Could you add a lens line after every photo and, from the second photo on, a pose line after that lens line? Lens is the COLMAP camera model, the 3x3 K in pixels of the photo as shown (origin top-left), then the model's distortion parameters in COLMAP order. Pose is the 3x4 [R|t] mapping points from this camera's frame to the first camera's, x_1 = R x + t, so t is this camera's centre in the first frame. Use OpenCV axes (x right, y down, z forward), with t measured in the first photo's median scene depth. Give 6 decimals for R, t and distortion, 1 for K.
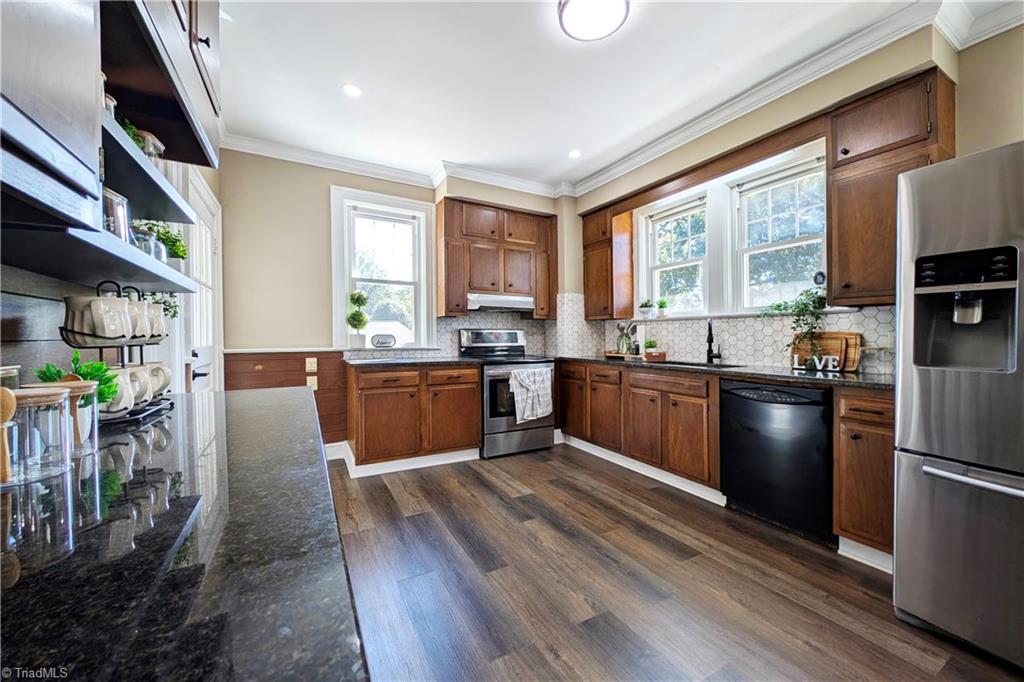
lens RADIAL K [[383.8, 0, 527.2], [0, 383.8, 339.6], [0, 0, 1]] dist [0.008091, -0.001867]
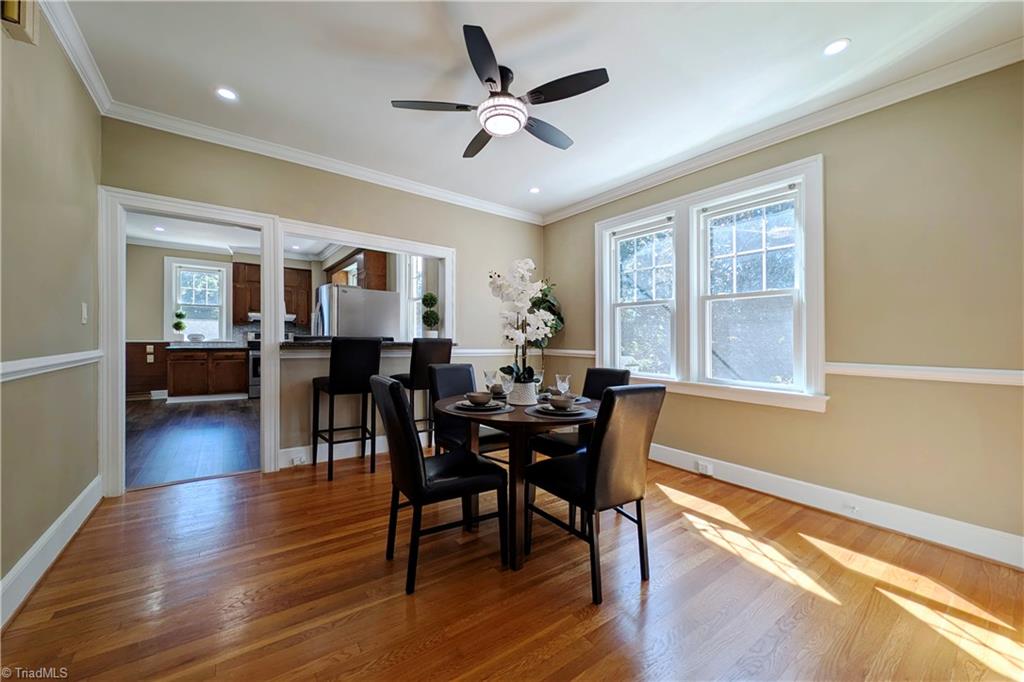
lens RADIAL K [[383.8, 0, 520.3], [0, 383.8, 338.8], [0, 0, 1]] dist [0.008091, -0.001867]
pose [[0.993479, 0.016532, 0.112811, 1.020470], [-0.016218, 0.999862, -0.003697, -0.008608], [-0.112857, 0.001844, 0.993610, -1.090667]]
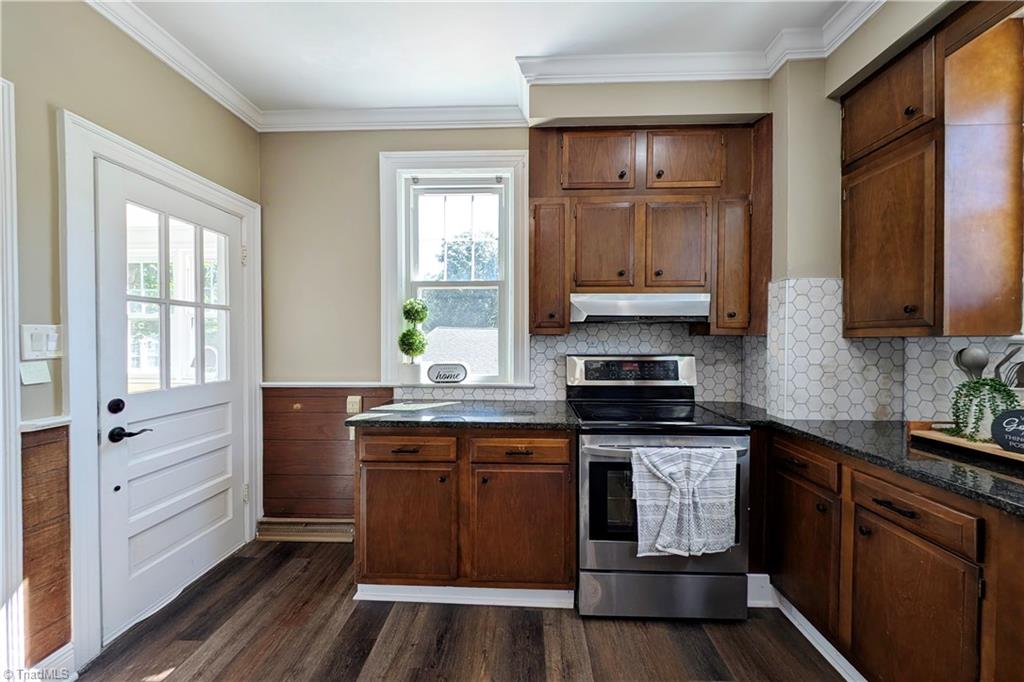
lens RADIAL K [[383.8, 0, 521.9], [0, 383.8, 349.5], [0, 0, 1]] dist [0.008091, -0.001867]
pose [[0.844713, 0.015012, -0.535009, 0.091715], [-0.005702, 0.999802, 0.019052, -0.052468], [0.535189, -0.013043, 0.844631, 0.520297]]
